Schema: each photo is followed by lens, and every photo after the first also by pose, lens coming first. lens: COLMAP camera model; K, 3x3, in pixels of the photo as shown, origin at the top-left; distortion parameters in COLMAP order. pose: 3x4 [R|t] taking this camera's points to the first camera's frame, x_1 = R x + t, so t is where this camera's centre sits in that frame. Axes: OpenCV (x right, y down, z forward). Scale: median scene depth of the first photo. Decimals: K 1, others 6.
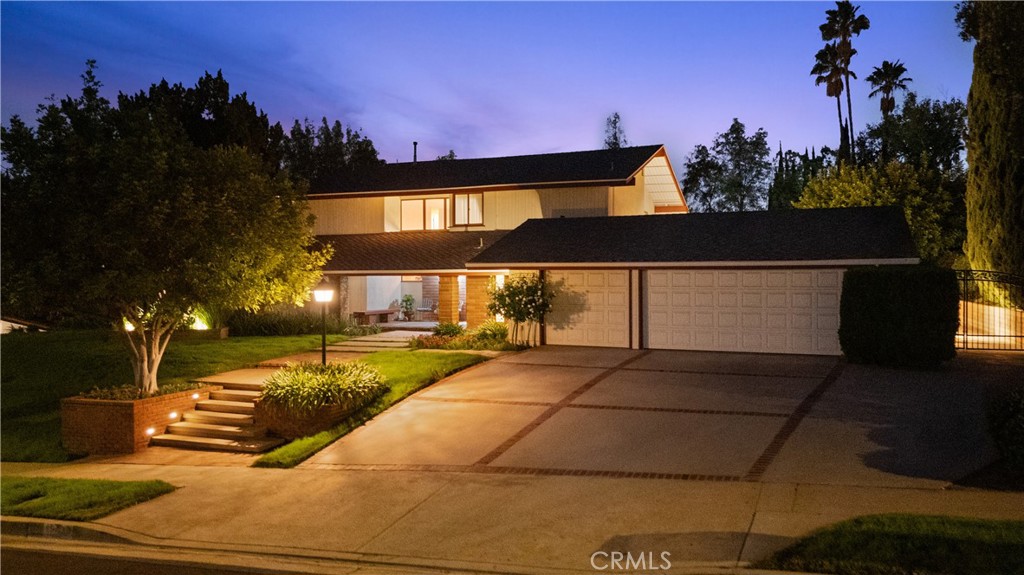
lens RADIAL K [[756.8, 0, 507.3], [0, 756.8, 283.1], [0, 0, 1]] dist [0.037954, -0.023371]
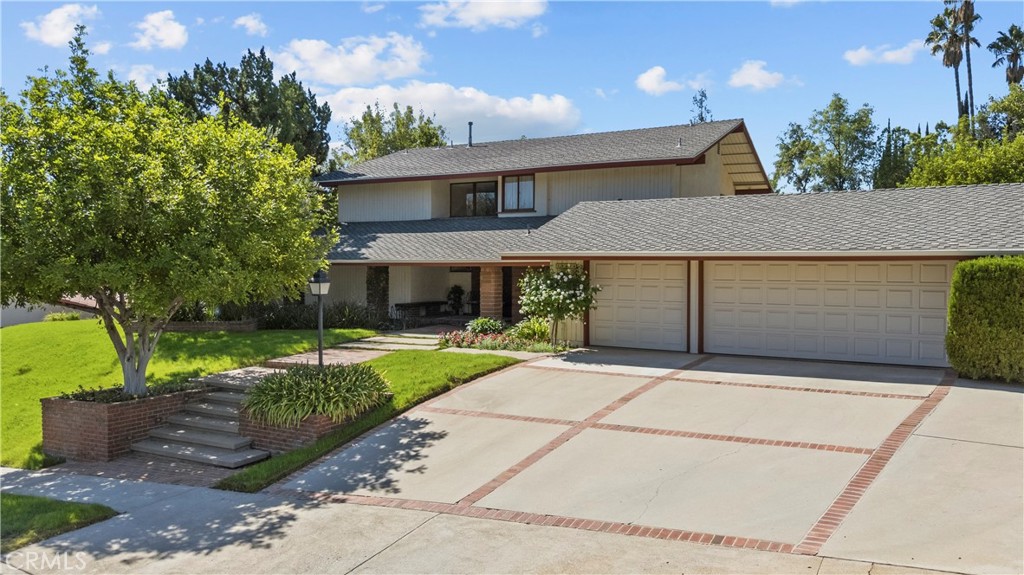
lens RADIAL K [[756.8, 0, 512.8], [0, 756.8, 294.9], [0, 0, 1]] dist [0.037954, -0.023371]
pose [[0.993591, 0.008355, -0.112725, 0.021837], [-0.005105, 0.999564, 0.029086, -0.000771], [0.112919, -0.028324, 0.993200, 0.046100]]
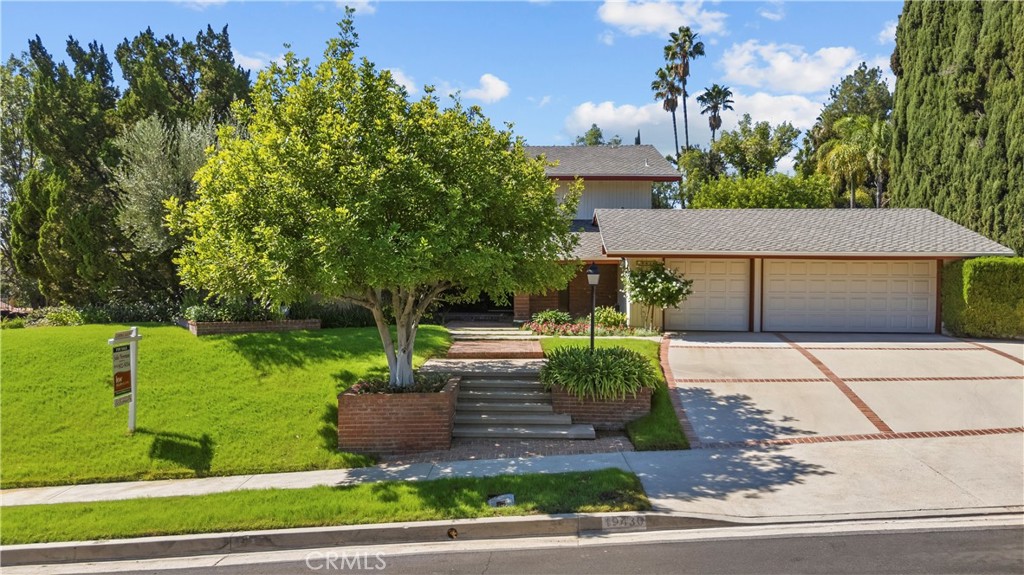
lens RADIAL K [[756.8, 0, 512.3], [0, 756.8, 285.7], [0, 0, 1]] dist [0.037954, -0.023371]
pose [[0.938015, 0.001109, 0.346592, -0.200799], [-0.003691, 0.999970, 0.006790, 0.005701], [-0.346574, -0.007648, 0.937992, 0.035449]]
